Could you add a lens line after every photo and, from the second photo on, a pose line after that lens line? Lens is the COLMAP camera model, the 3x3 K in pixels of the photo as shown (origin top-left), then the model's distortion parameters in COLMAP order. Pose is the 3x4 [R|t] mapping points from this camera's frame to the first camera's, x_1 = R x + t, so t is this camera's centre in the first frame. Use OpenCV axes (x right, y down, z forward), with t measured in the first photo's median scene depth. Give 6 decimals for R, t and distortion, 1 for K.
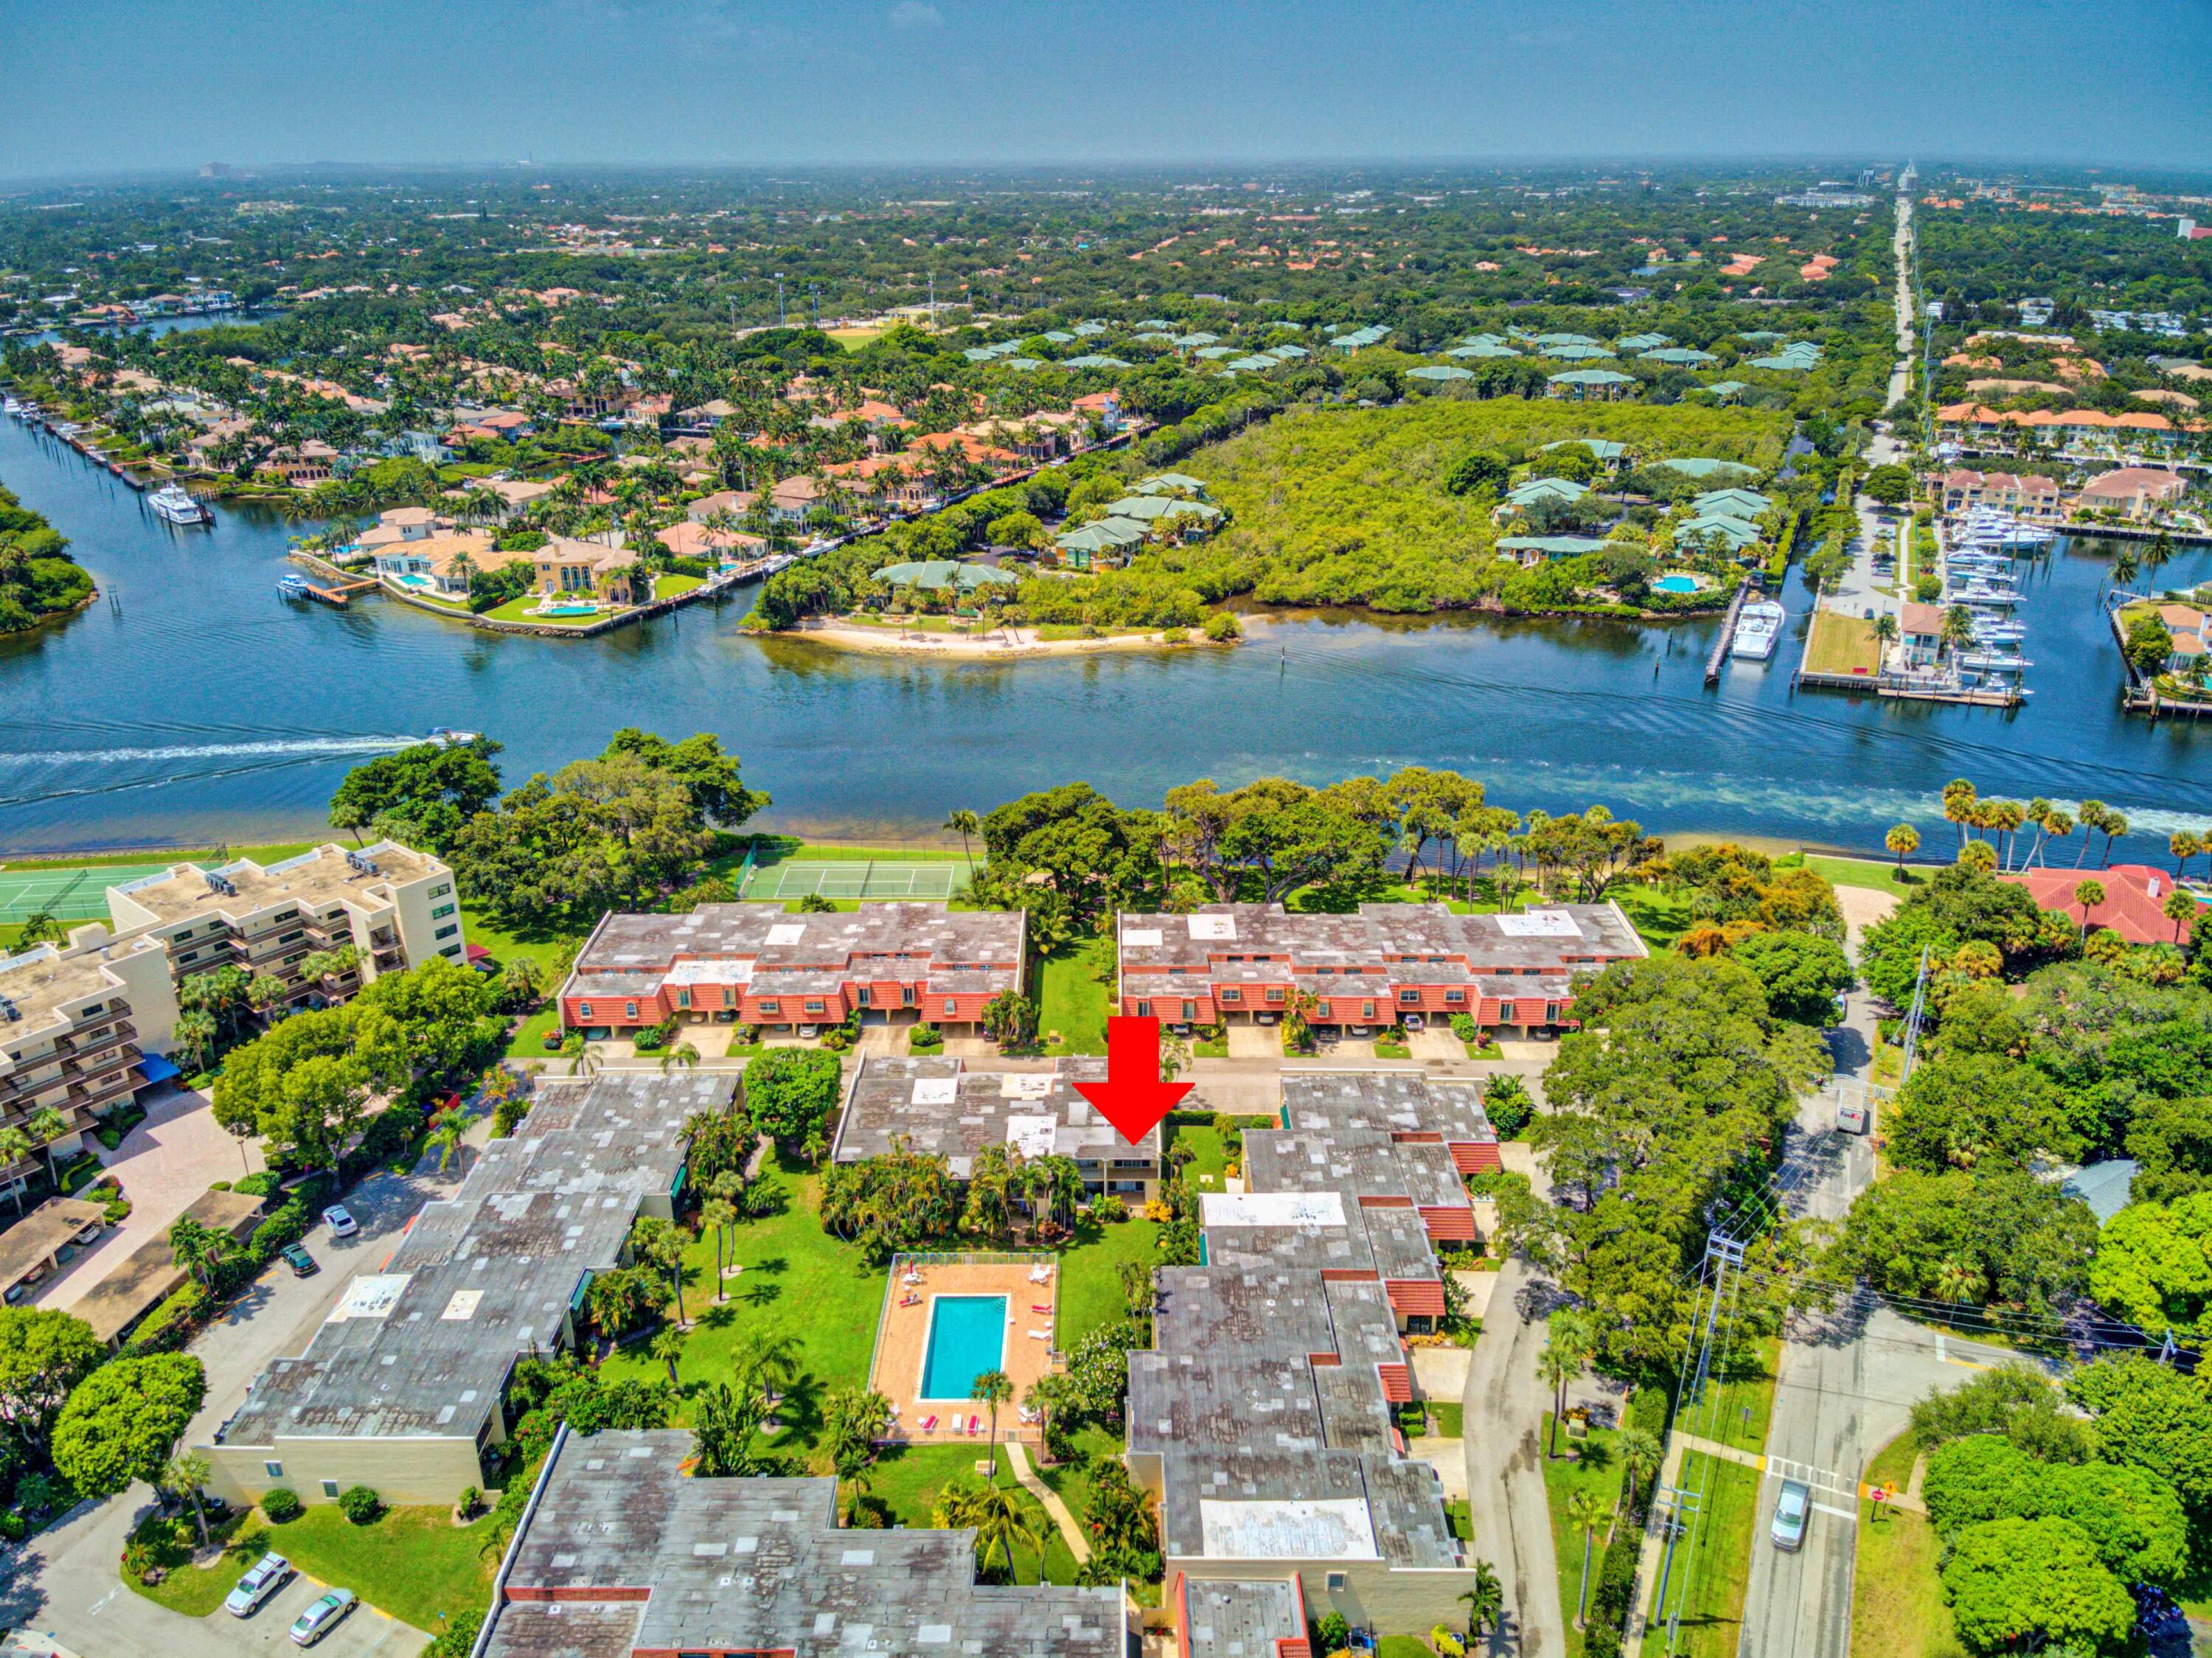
lens RADIAL K [[1602.3, 0, 1106.6], [0, 1602.3, 830.3], [0, 0, 1]] dist [0.135939, -0.218415]
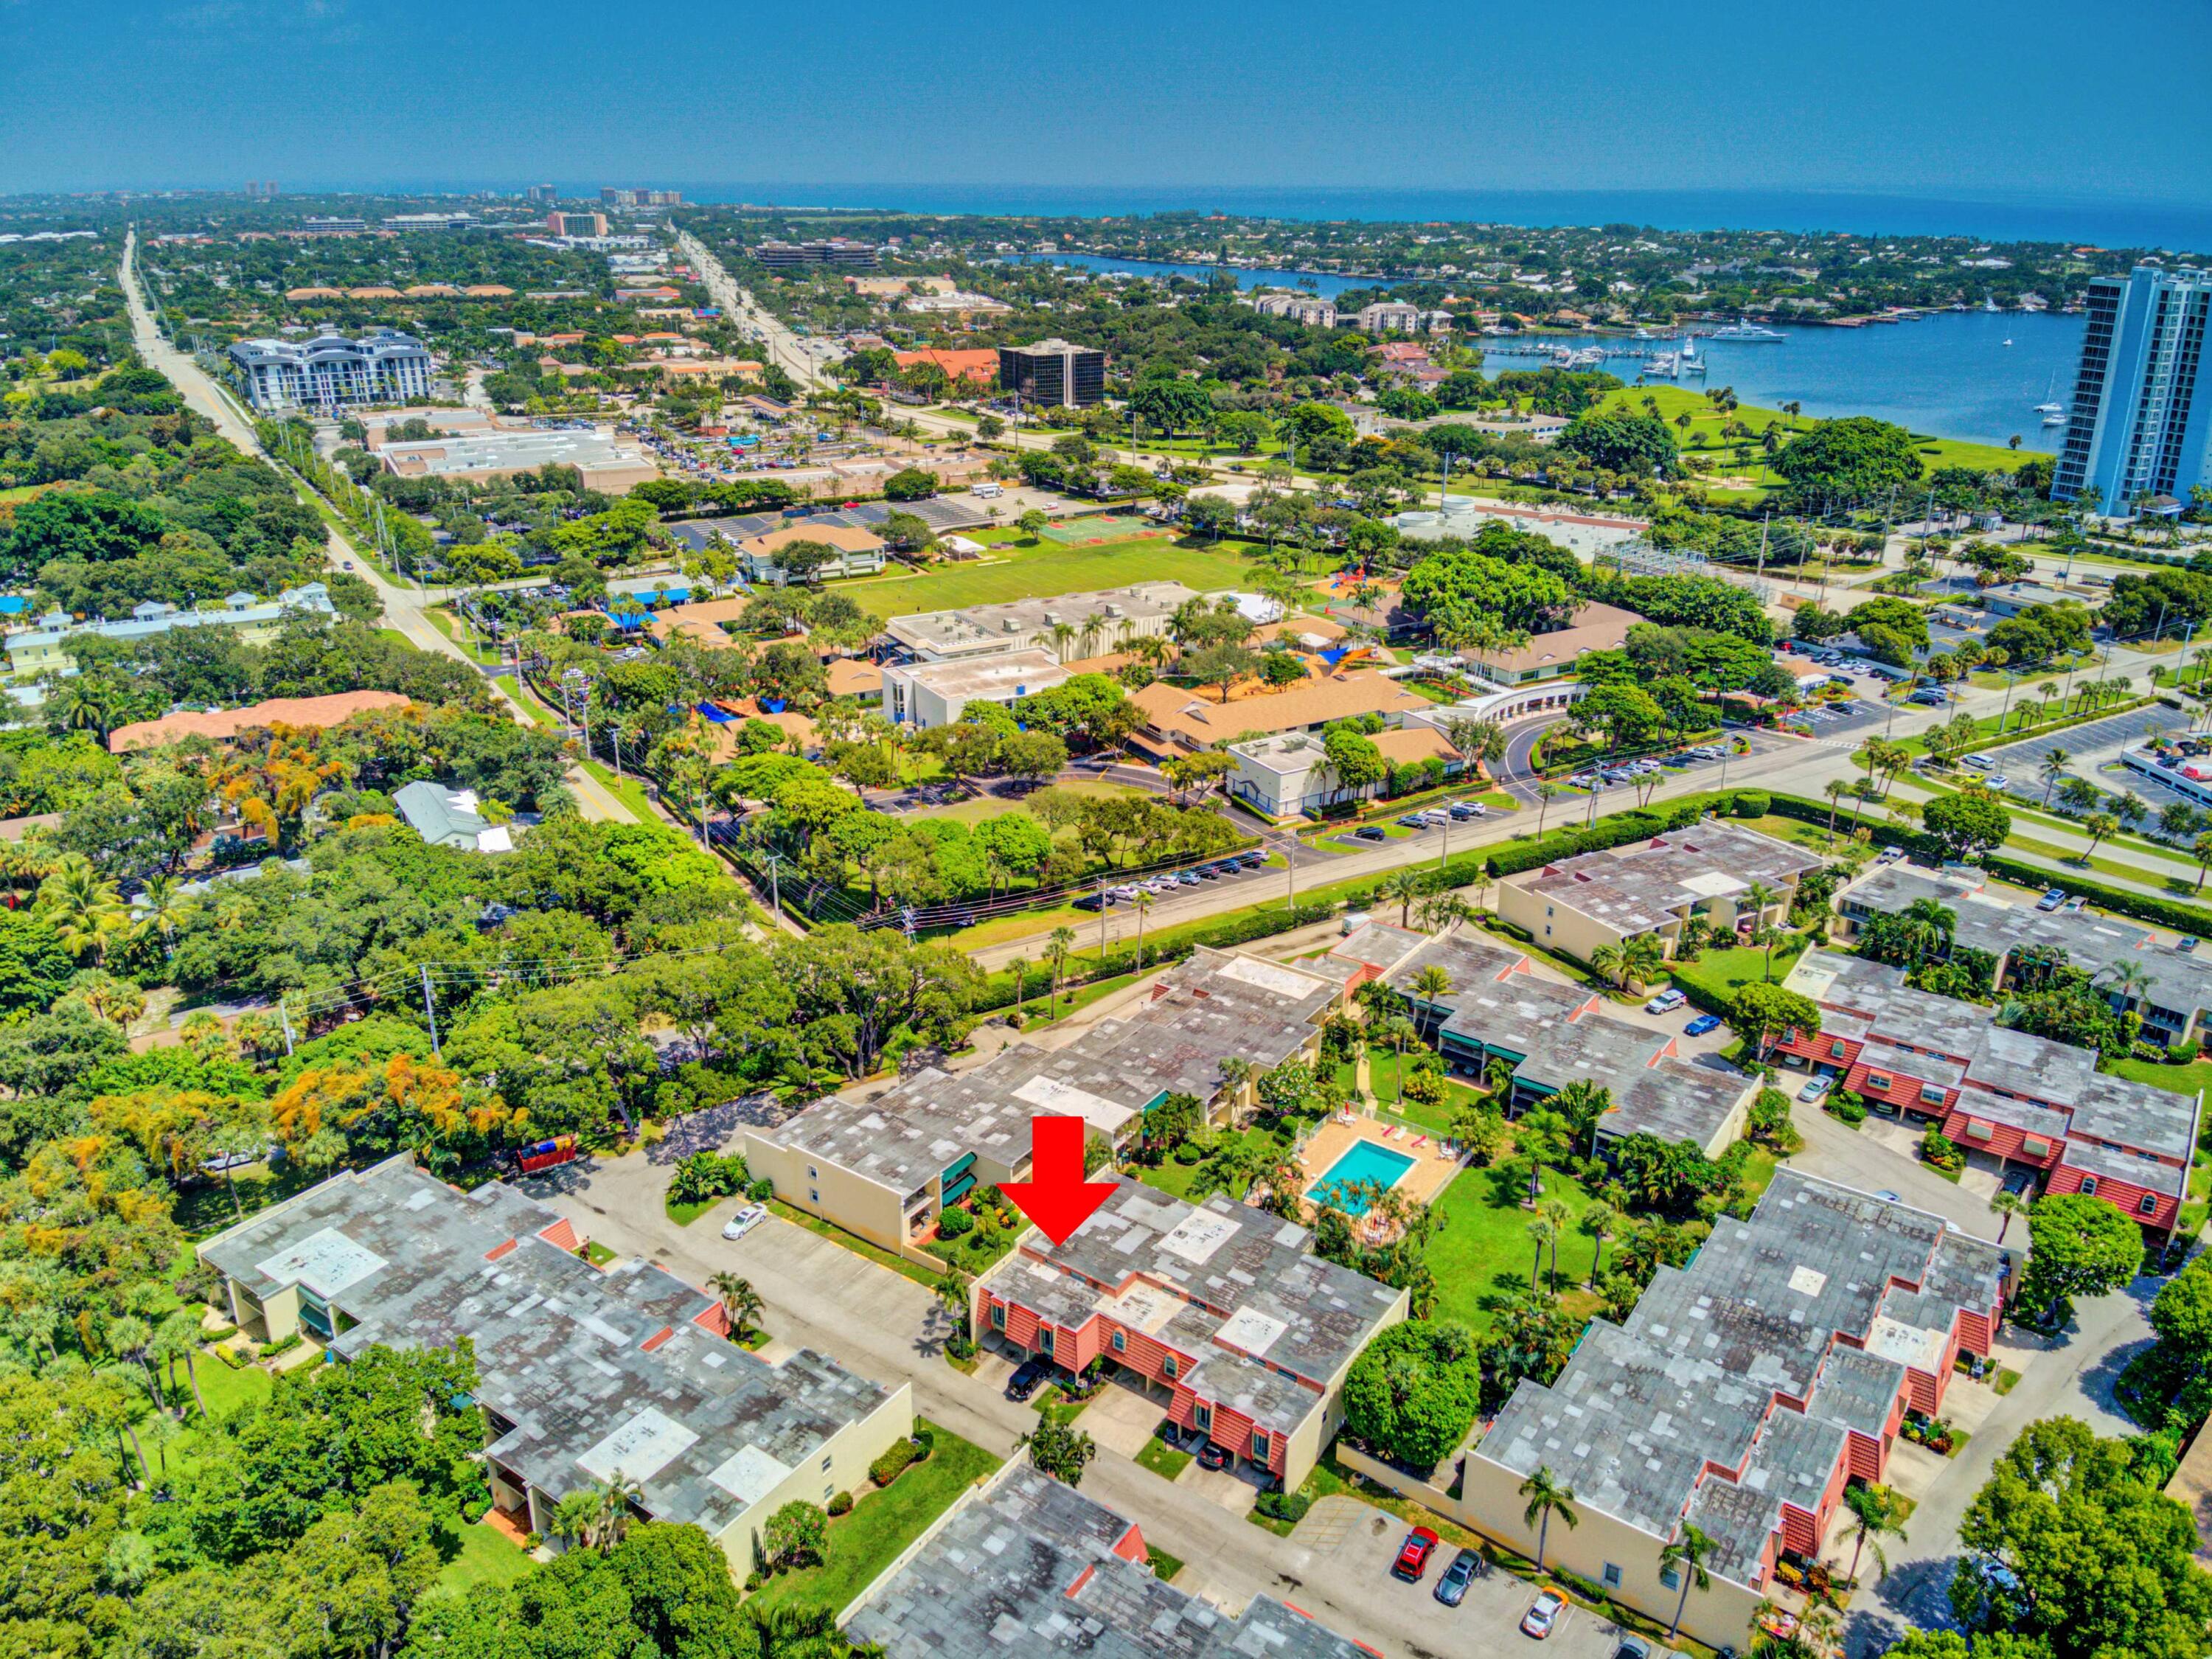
lens RADIAL K [[1597.4, 0, 1106.0], [0, 1597.4, 829.5], [0, 0, 1]] dist [0.139472, -0.226027]
pose [[-0.817089, -0.213061, 0.535696, -0.370684], [0.225090, 0.737553, 0.636672, -0.481439], [-0.530754, 0.640797, -0.554688, 1.151202]]
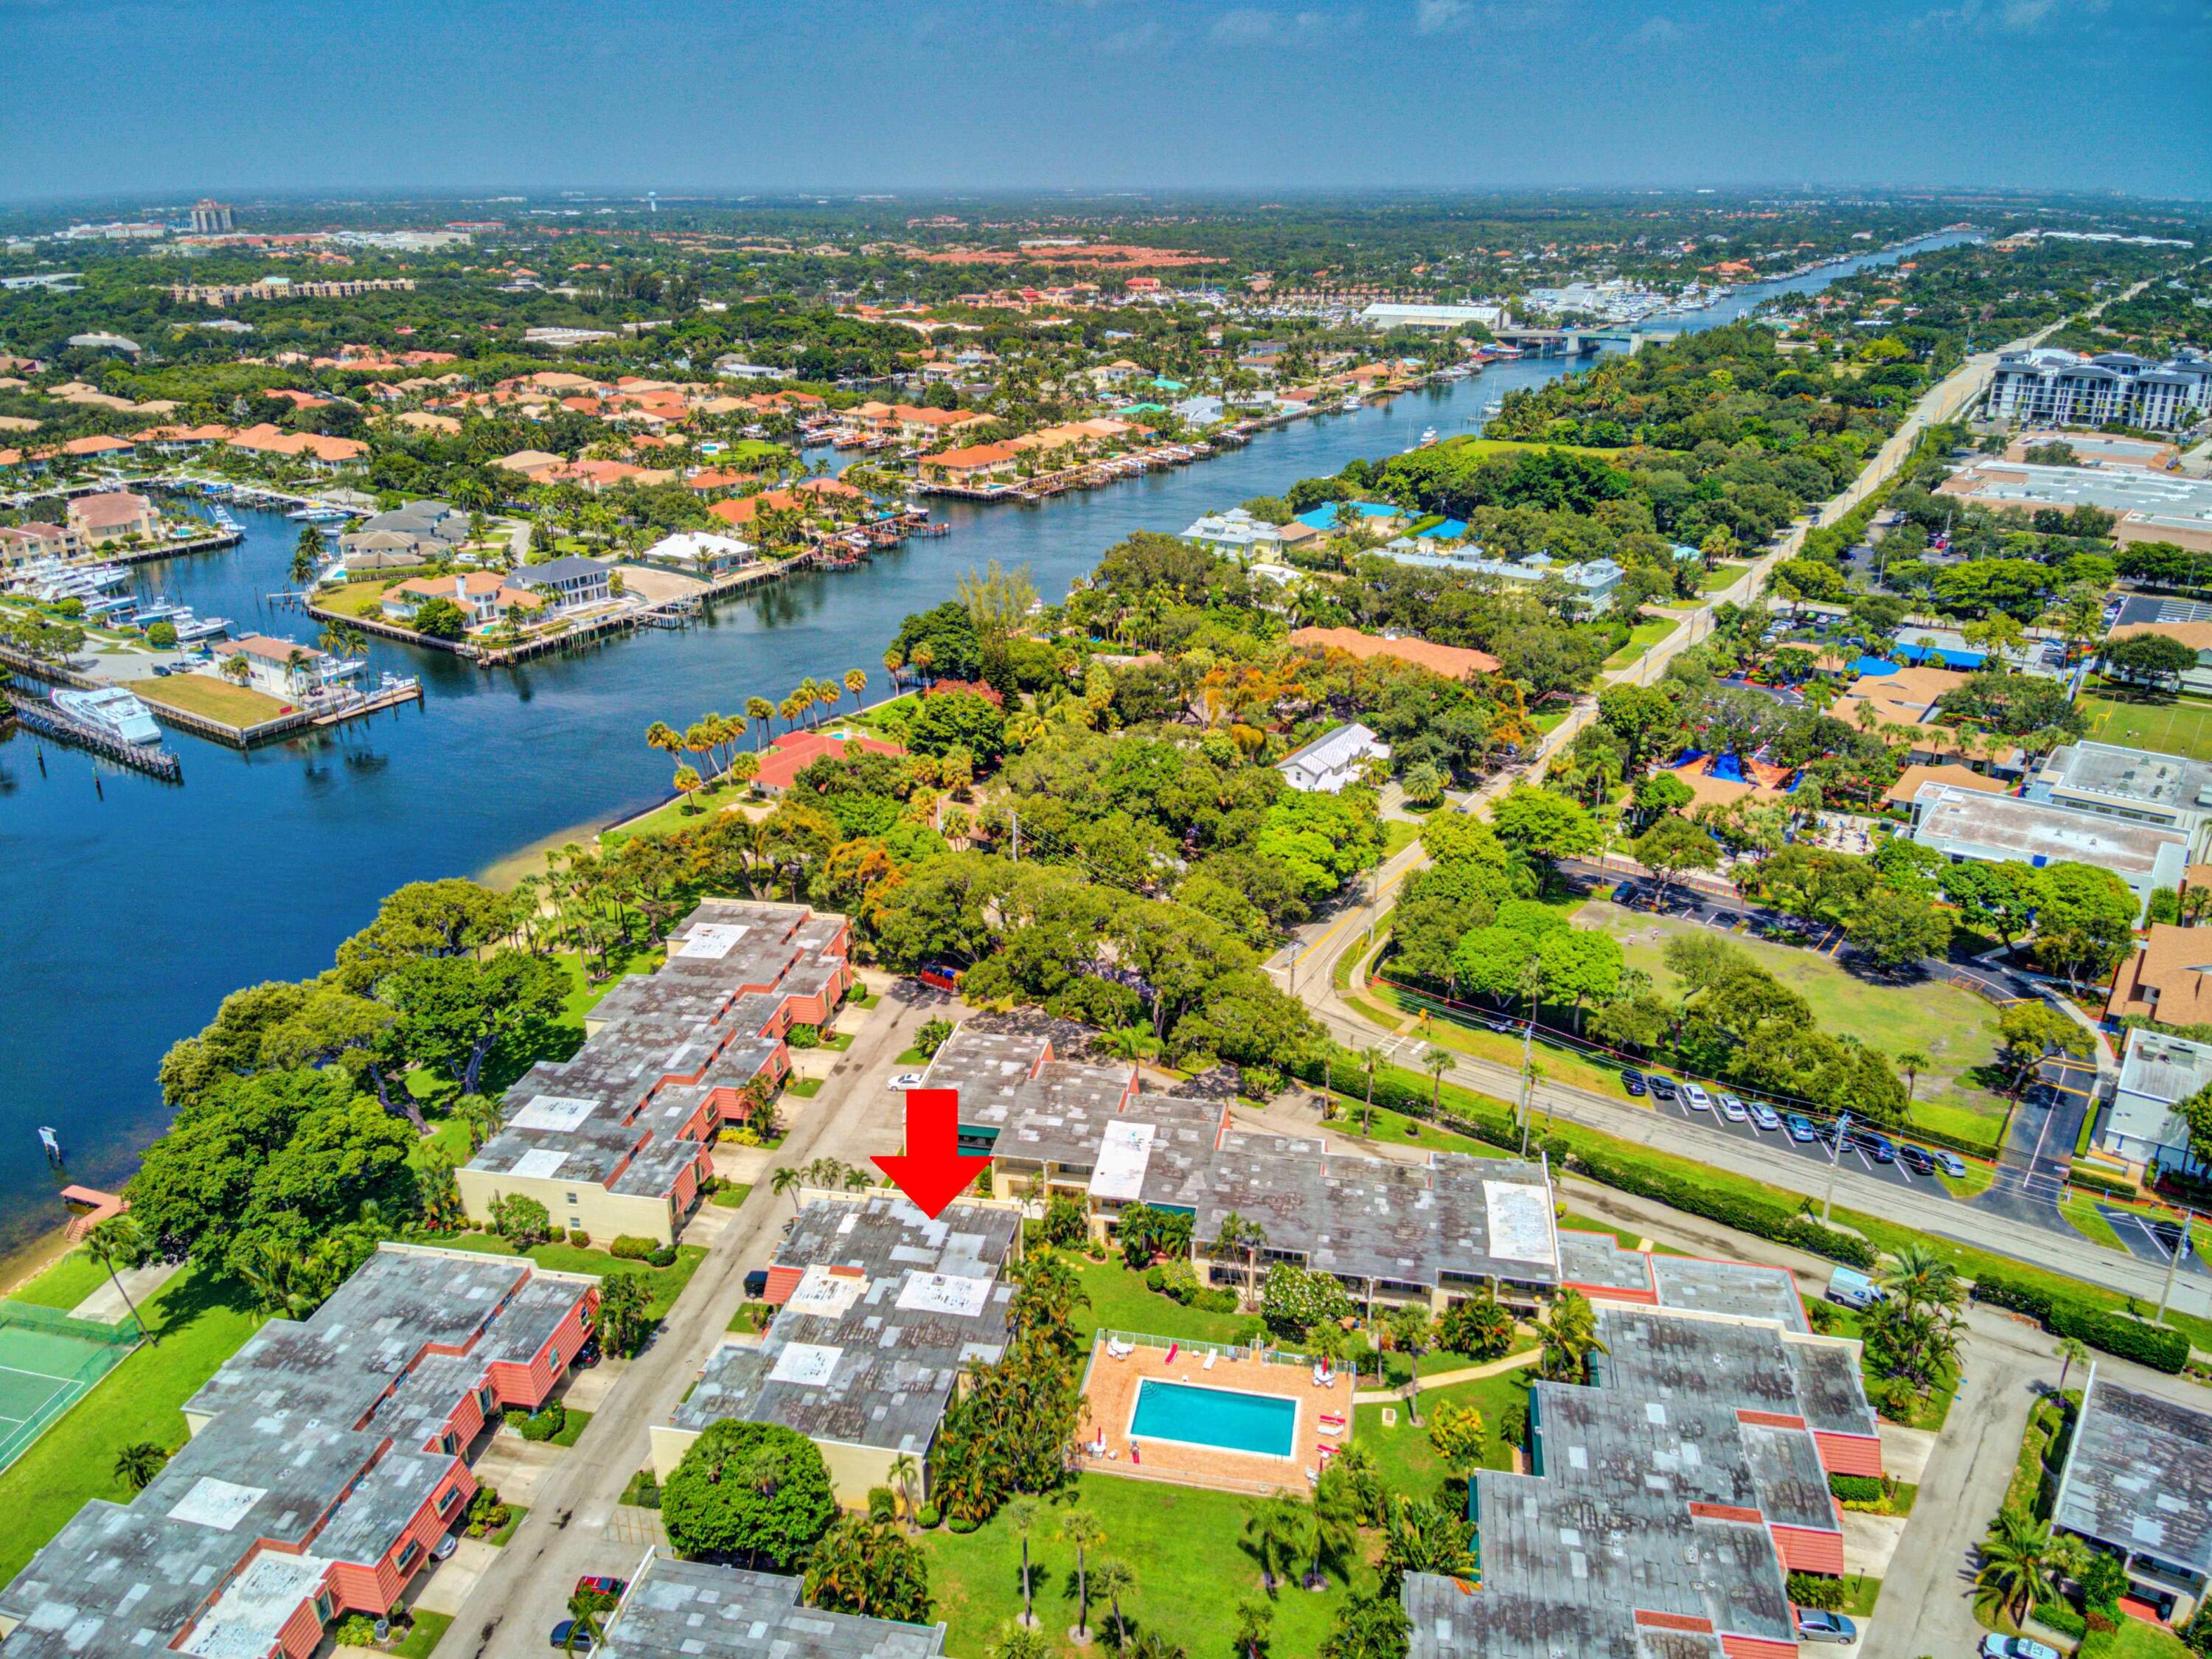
lens RADIAL K [[1613.5, 0, 1094.3], [0, 1613.5, 828.4], [0, 0, 1]] dist [0.152562, -0.240692]
pose [[0.186681, -0.357188, 0.915187, -0.612165], [0.381550, 0.884796, 0.267498, -0.190481], [-0.905301, 0.299253, 0.301460, 0.488457]]
